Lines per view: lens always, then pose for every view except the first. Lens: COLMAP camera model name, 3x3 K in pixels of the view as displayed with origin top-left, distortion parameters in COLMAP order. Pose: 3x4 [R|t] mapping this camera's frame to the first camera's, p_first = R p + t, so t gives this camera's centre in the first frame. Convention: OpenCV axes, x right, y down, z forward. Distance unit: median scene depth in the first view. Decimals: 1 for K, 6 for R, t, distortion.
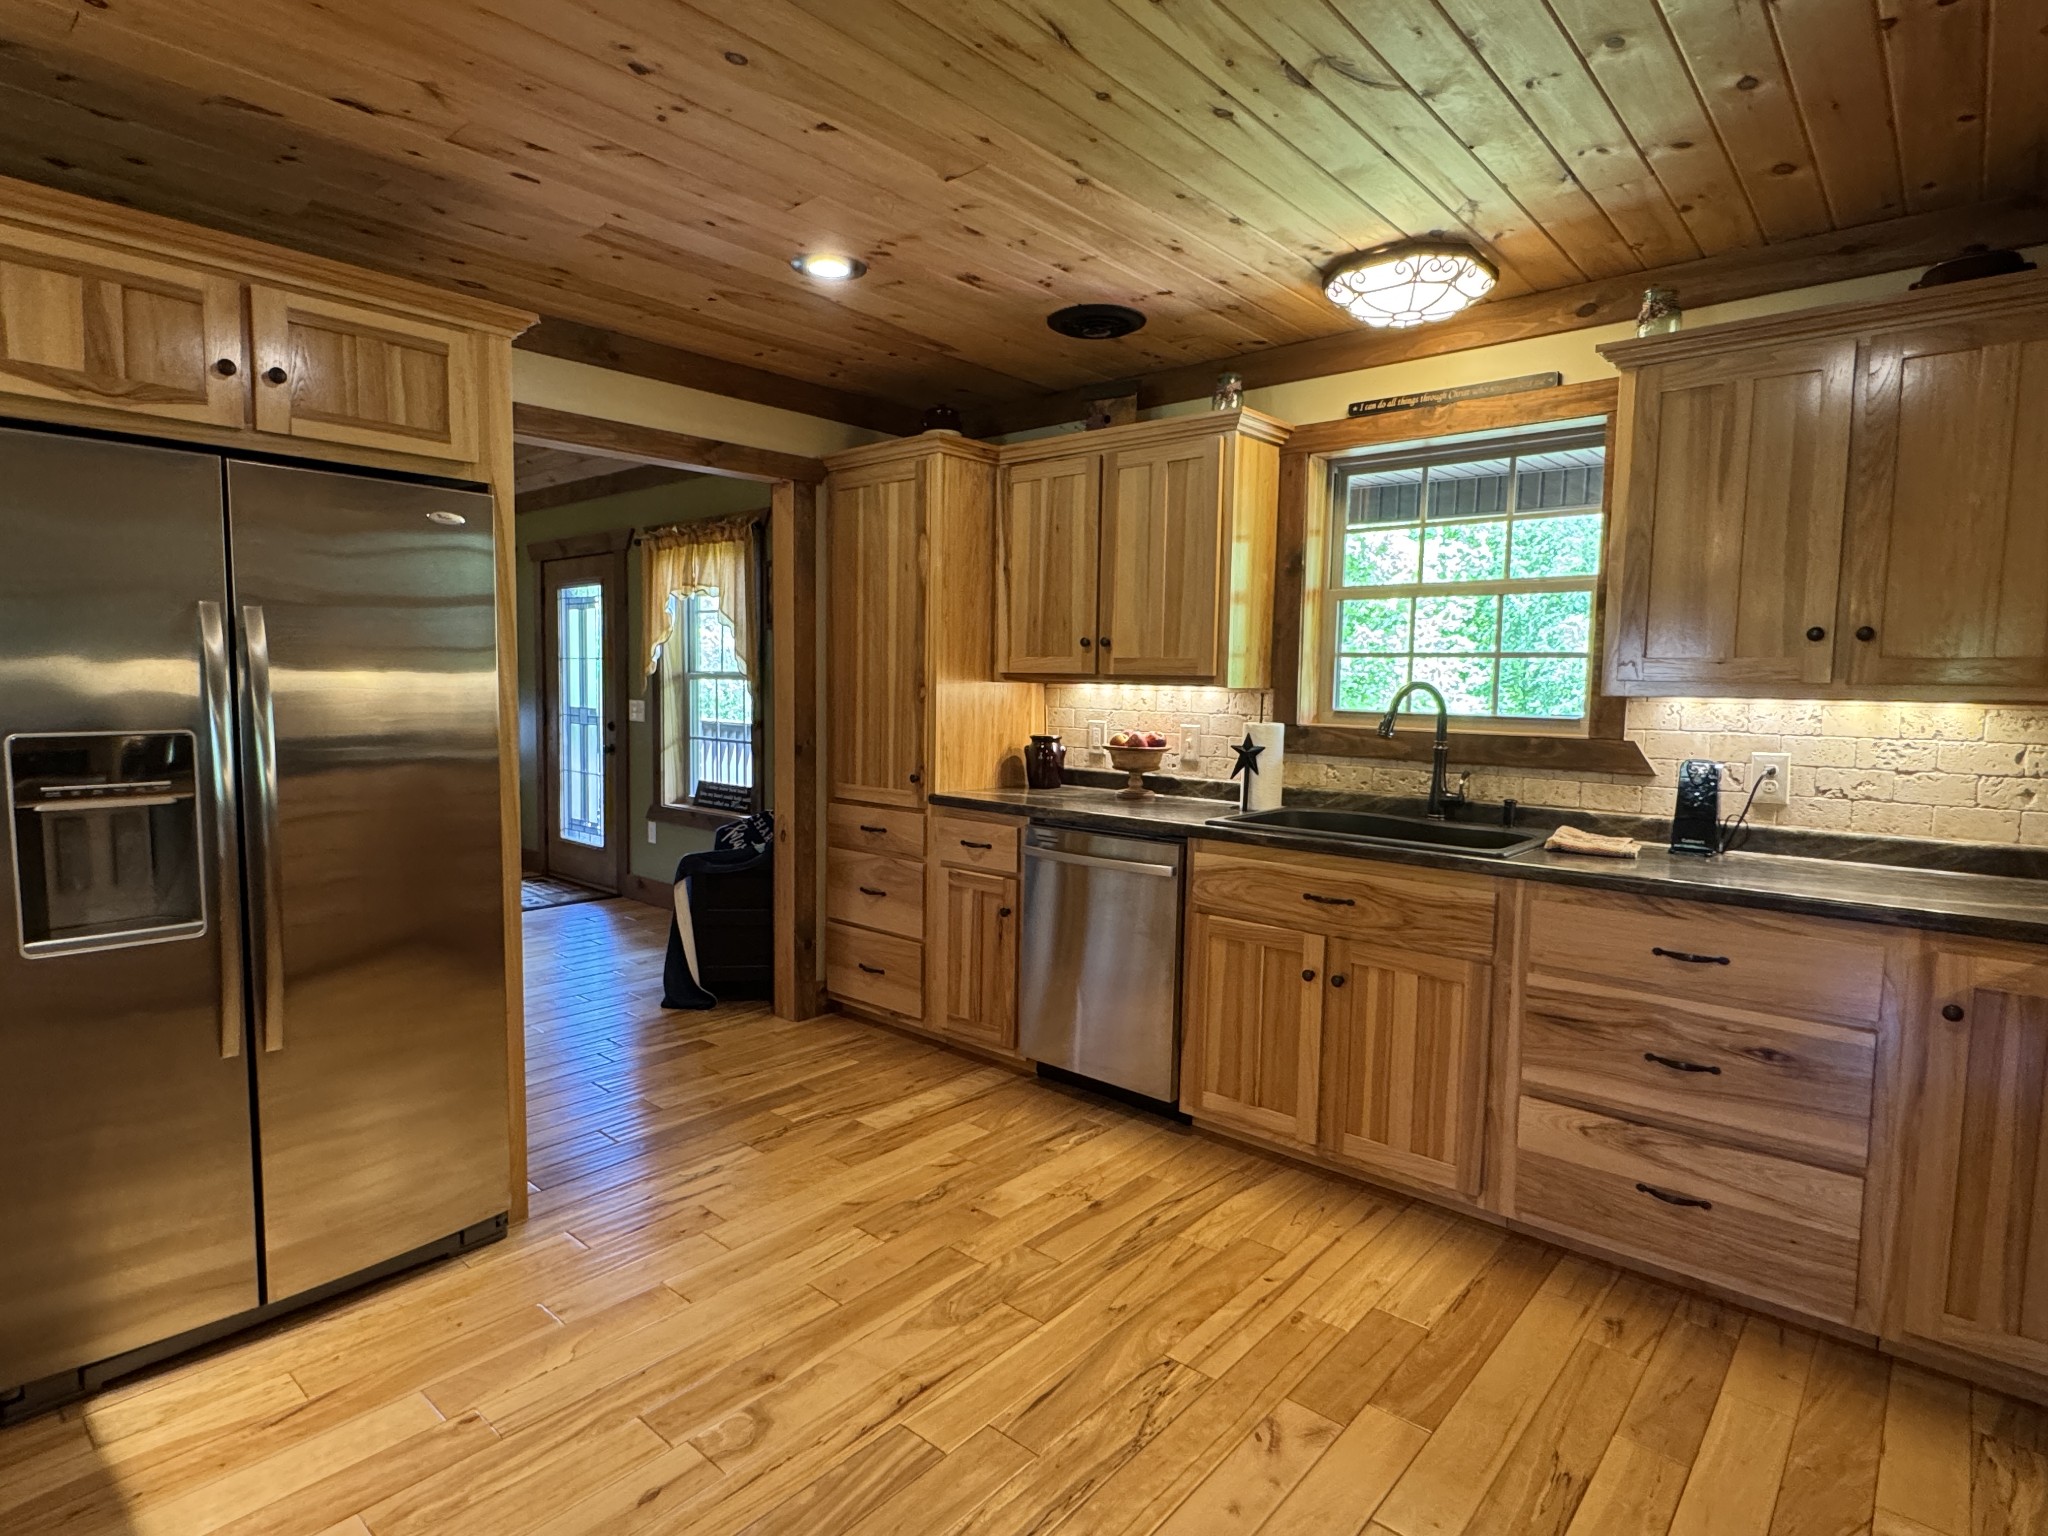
lens RADIAL K [[1090.2, 0, 1026.5], [0, 1090.2, 773.9], [0, 0, 1]] dist [-0.001827, 0.002981]
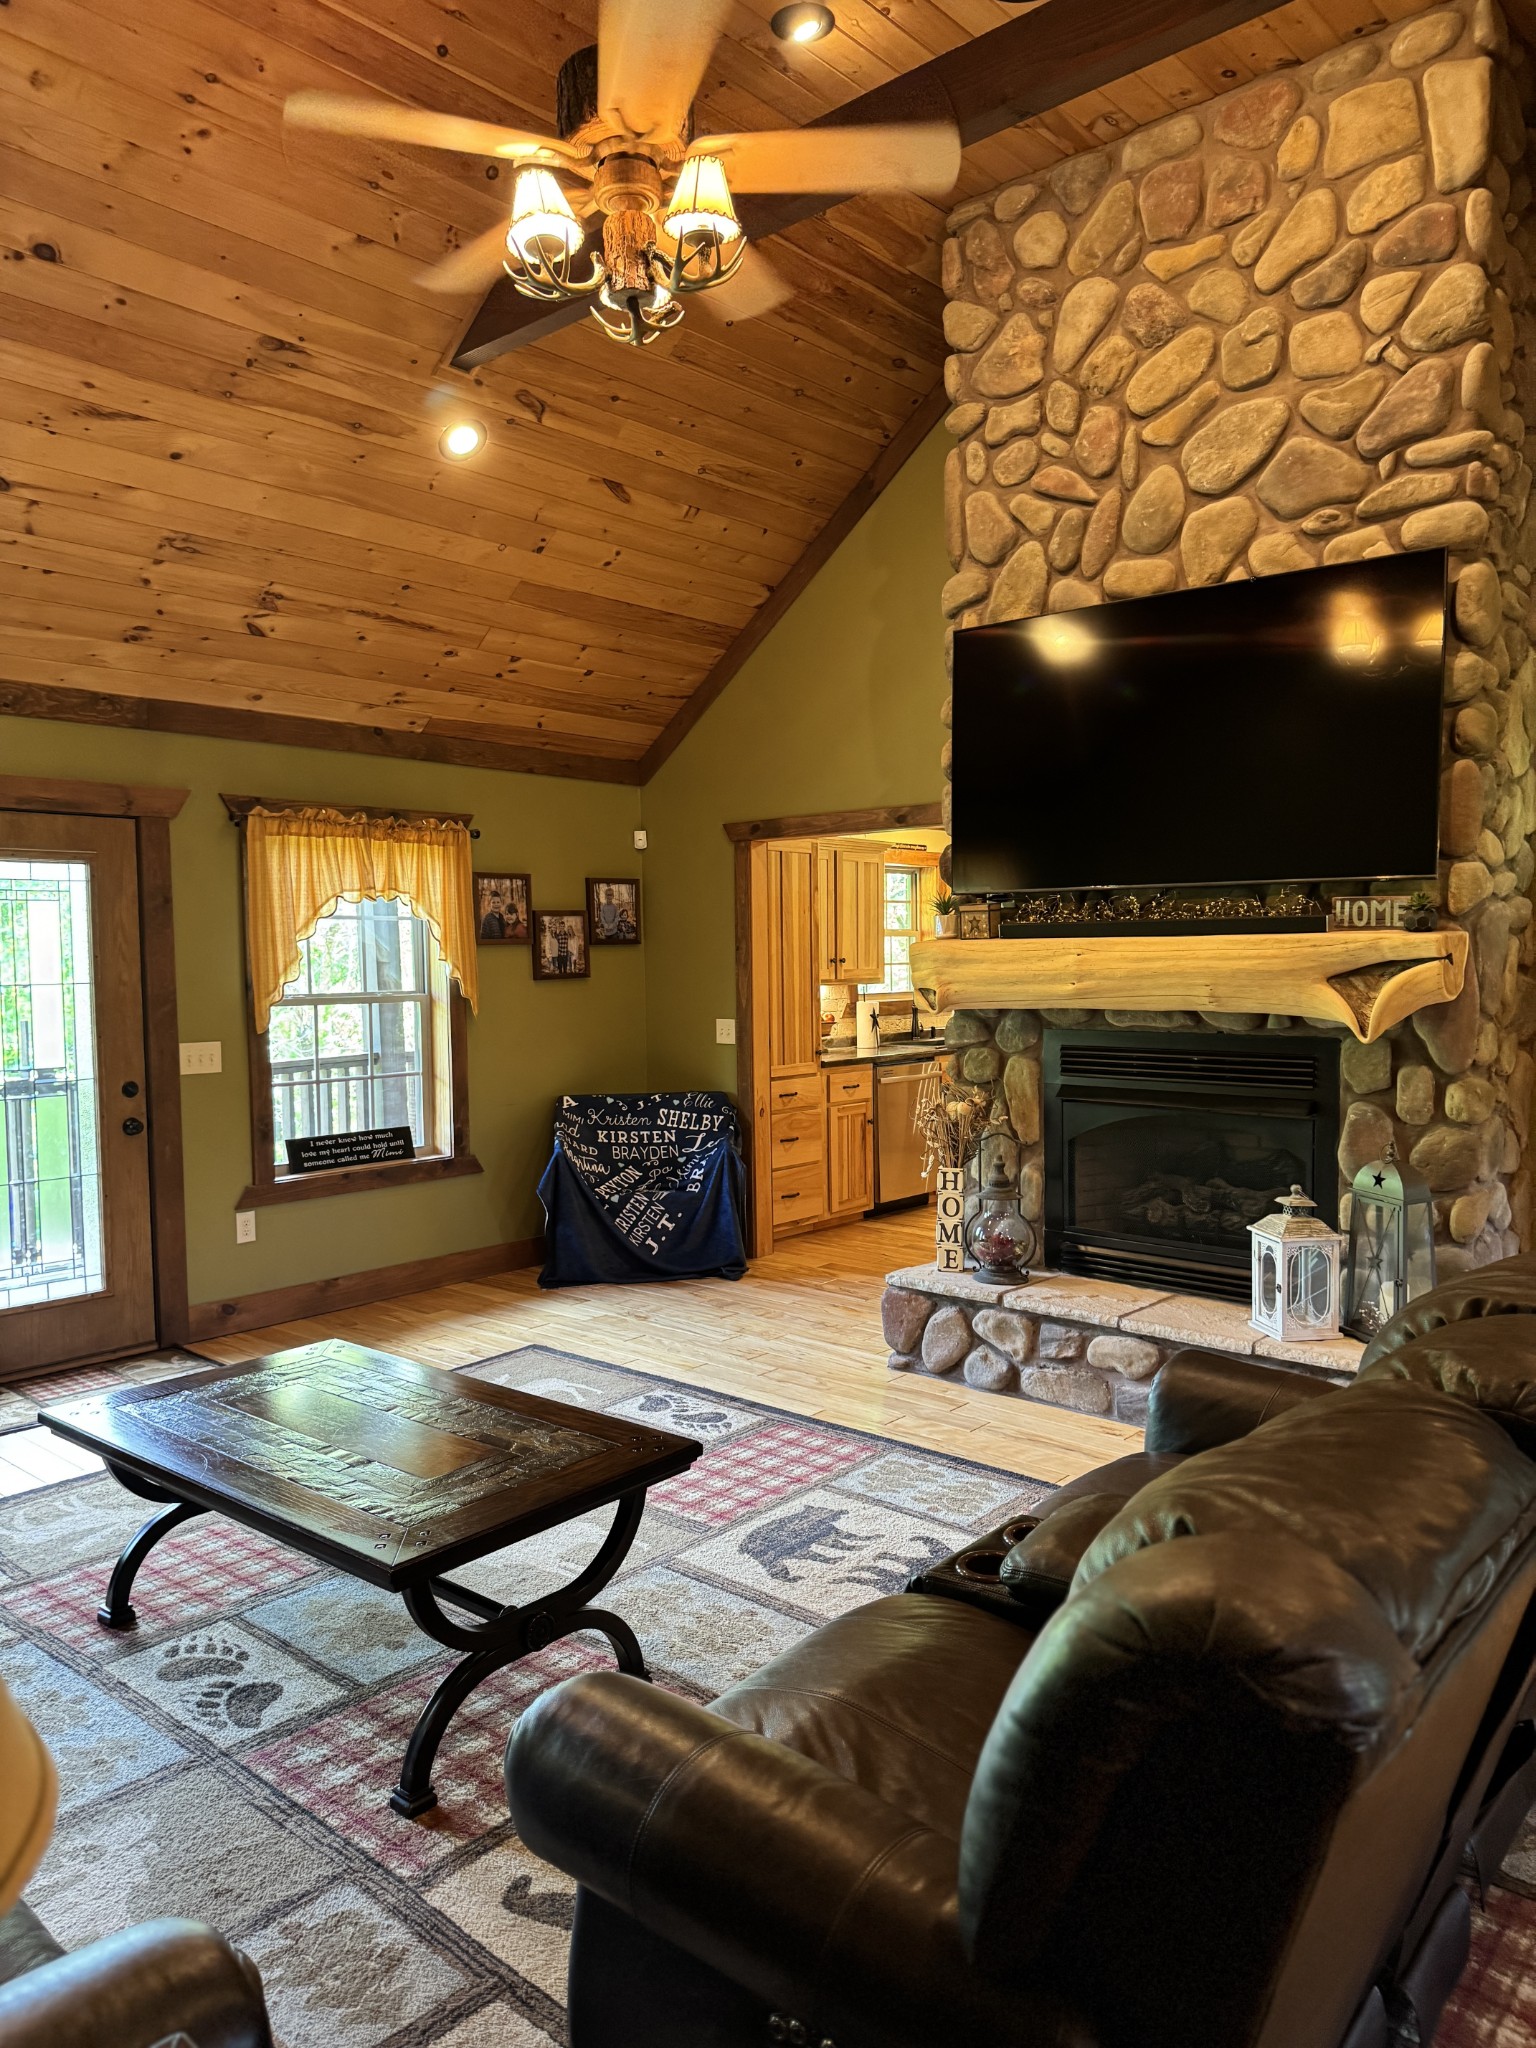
lens RADIAL K [[1433.7, 0, 735.6], [0, 1433.7, 1041.4], [0, 0, 1]] dist [0.054276, -0.065237]
pose [[0.028597, -0.074088, 0.996842, -2.545802], [0.103900, 0.992068, 0.070752, -0.199545], [-0.994177, 0.101549, 0.036068, 1.281876]]
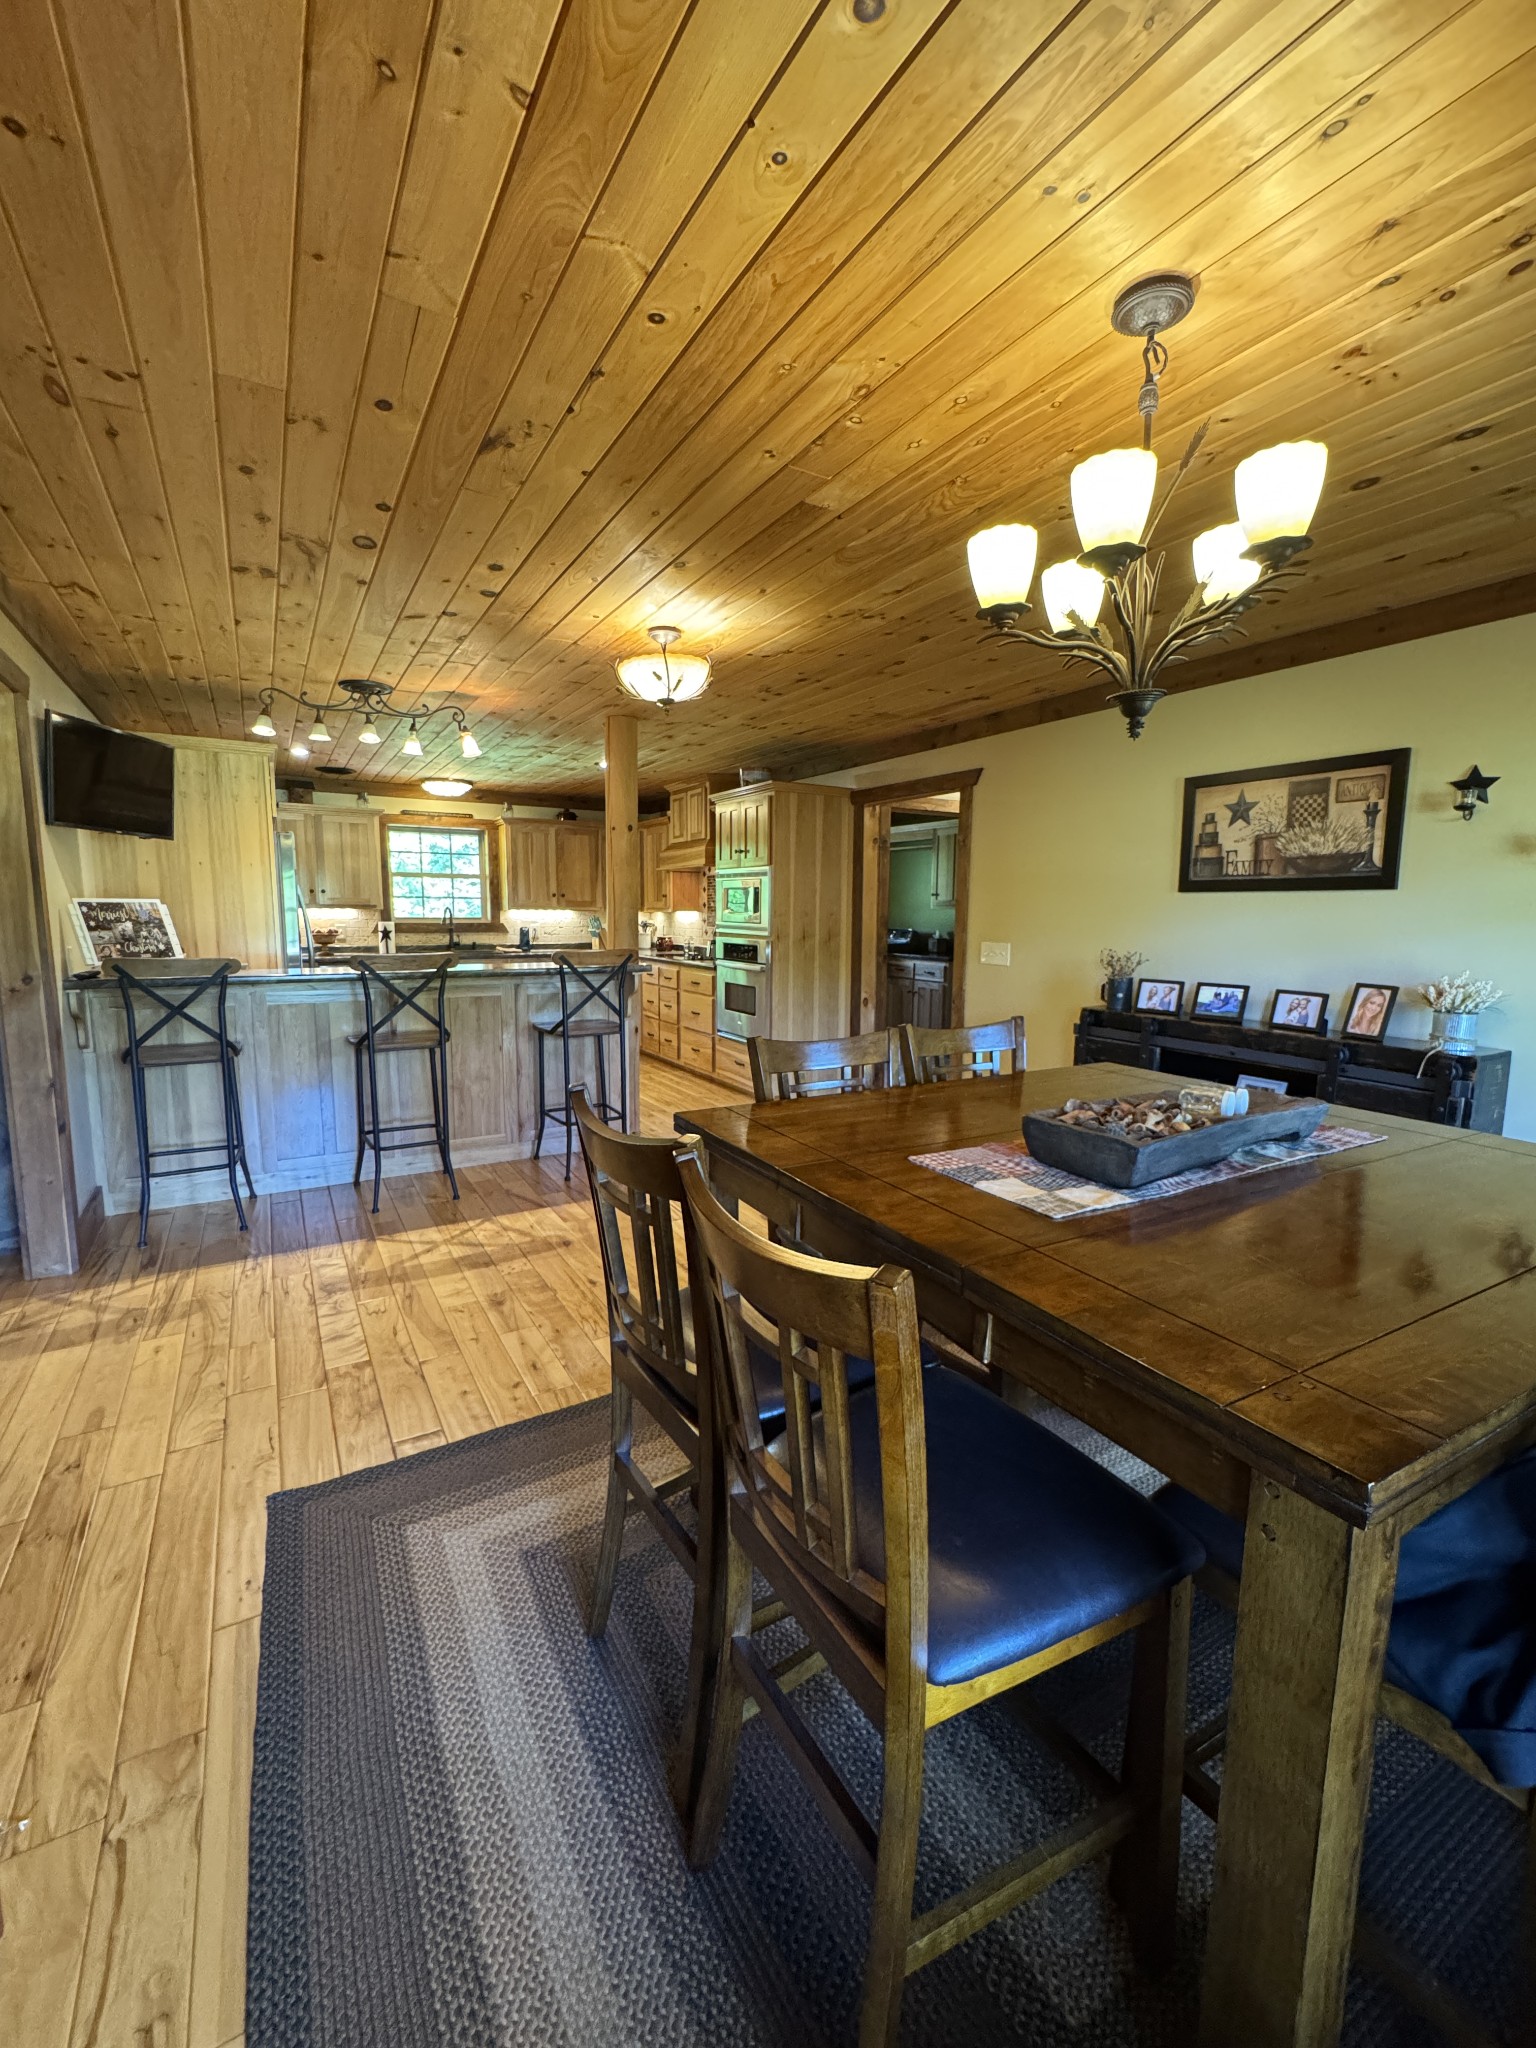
lens RADIAL K [[827.9, 0, 765.4], [0, 827.9, 1020.6], [0, 0, 1]] dist [-0.004461, 0.000325]
pose [[0.304294, -0.137718, 0.942571, -1.672229], [0.082607, 0.989581, 0.117918, 0.036711], [-0.948990, 0.041981, 0.312500, -0.616945]]
